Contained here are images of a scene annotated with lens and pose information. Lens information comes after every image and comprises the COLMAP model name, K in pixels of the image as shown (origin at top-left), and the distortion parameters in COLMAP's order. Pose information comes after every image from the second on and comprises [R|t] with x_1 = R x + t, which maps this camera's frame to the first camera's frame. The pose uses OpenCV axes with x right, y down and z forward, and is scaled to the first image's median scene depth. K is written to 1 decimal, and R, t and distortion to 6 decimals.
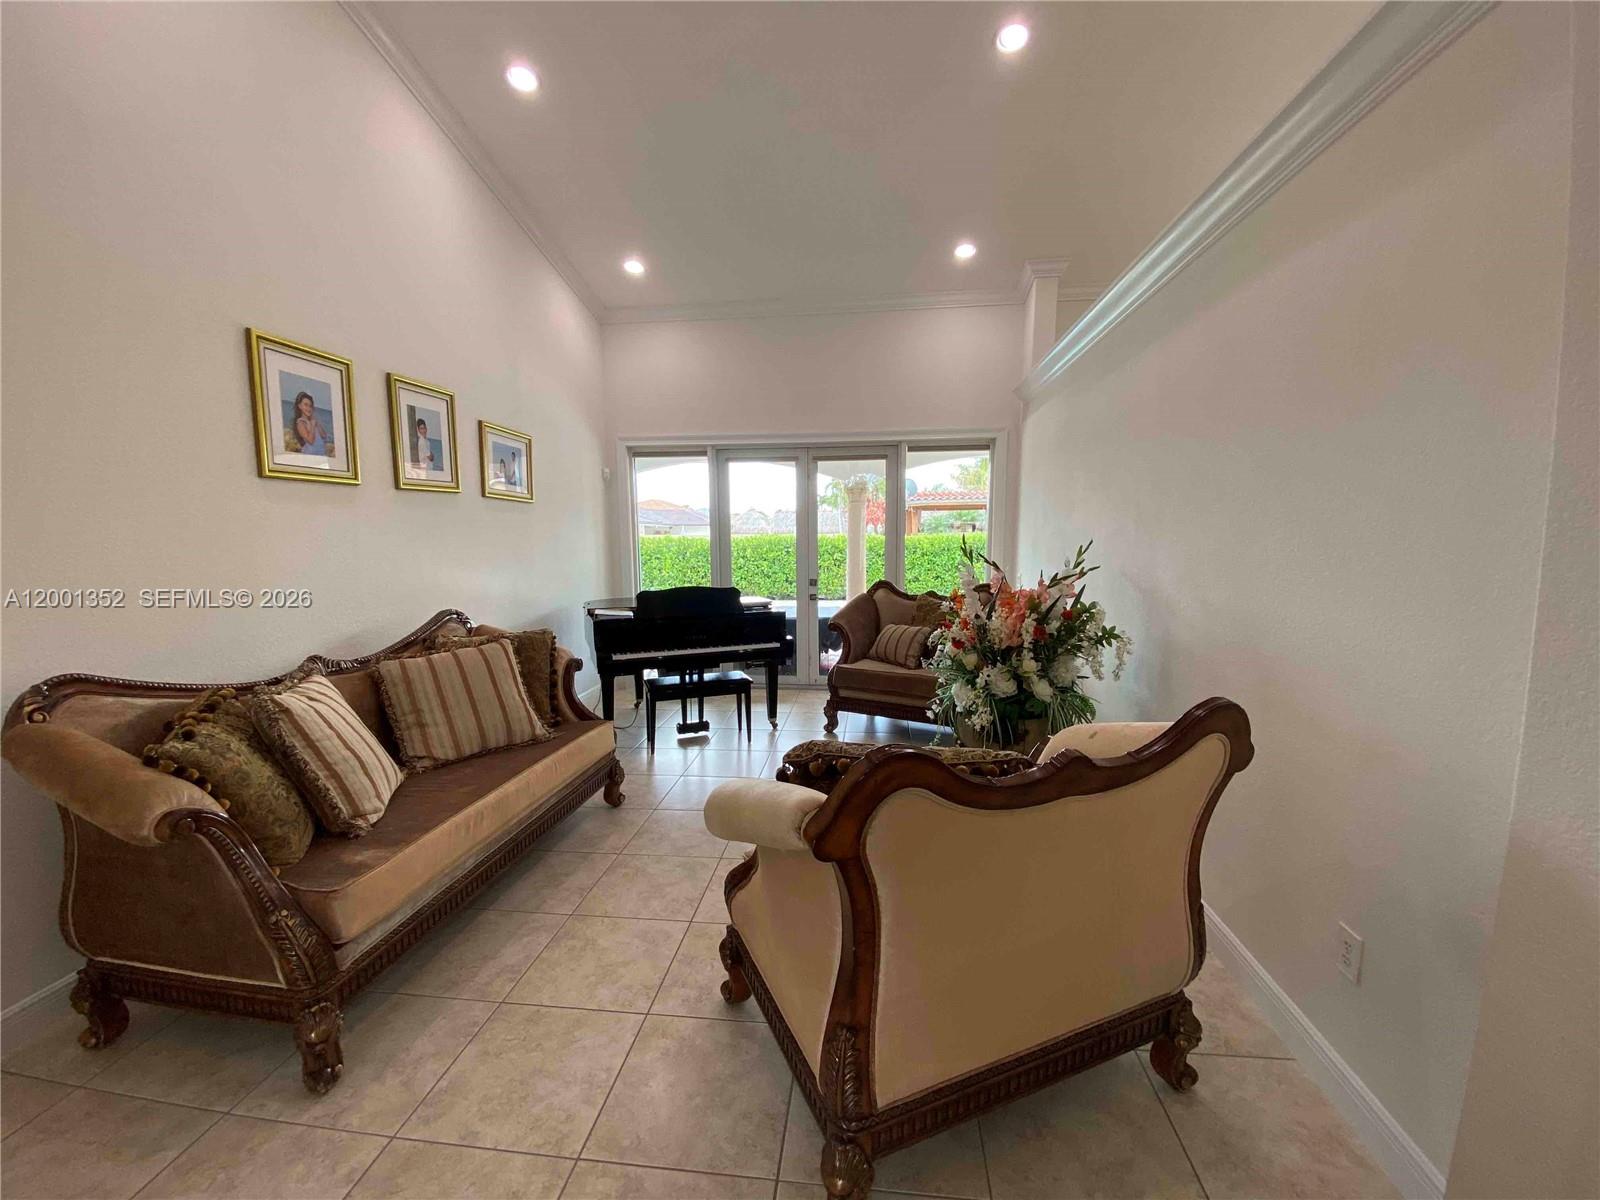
lens RADIAL K [[646.3, 0, 802.1], [0, 646.3, 604.1], [0, 0, 1]] dist [0.060904, -0.040206]
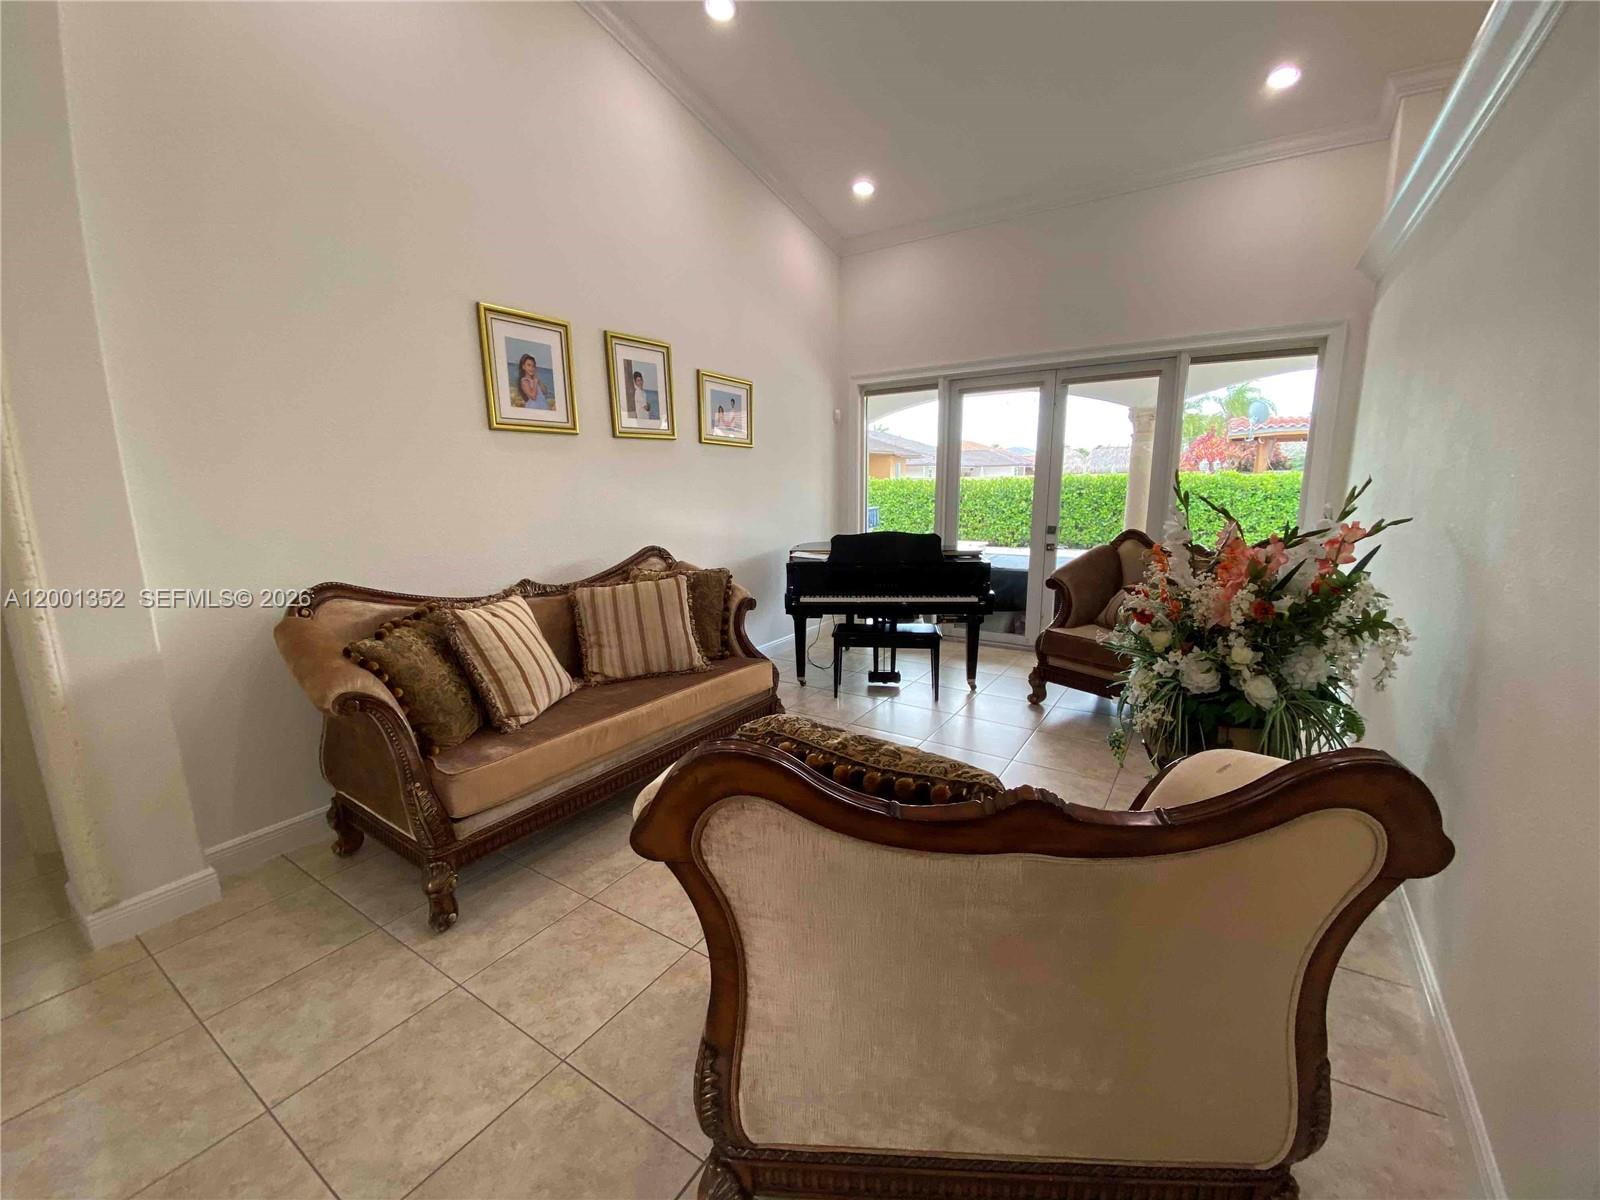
lens RADIAL K [[646.3, 0, 802.1], [0, 646.3, 604.1], [0, 0, 1]] dist [0.060904, -0.040206]
pose [[0.899108, 0.079191, -0.430505, 0.212818], [-0.041269, 0.994454, 0.096738, -0.012001], [0.435778, -0.069211, 0.897389, 0.130072]]
